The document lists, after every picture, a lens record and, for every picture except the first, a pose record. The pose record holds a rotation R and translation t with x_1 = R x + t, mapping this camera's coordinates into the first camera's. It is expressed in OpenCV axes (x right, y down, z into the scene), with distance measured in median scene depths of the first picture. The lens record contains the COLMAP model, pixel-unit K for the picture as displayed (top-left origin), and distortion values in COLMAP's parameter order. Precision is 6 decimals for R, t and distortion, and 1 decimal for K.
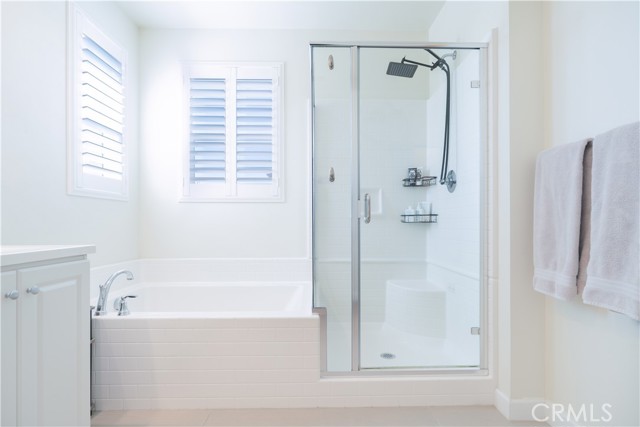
lens RADIAL K [[318.3, 0, 325.2], [0, 318.3, 222.4], [0, 0, 1]] dist [0.002939, -0.000145]
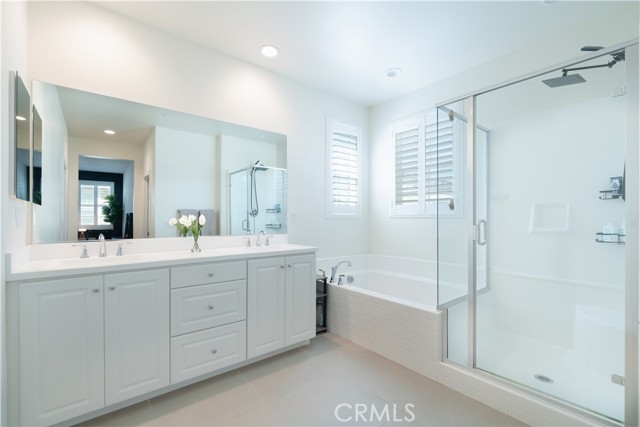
lens RADIAL K [[280.4, 0, 319.2], [0, 280.4, 216.0], [0, 0, 1]] dist [0.001644, 0.000859]
pose [[0.615872, -0.007870, -0.787807, 0.480157], [-0.000781, 0.999944, -0.010600, -0.076402], [0.787846, 0.007143, 0.615831, -0.086175]]
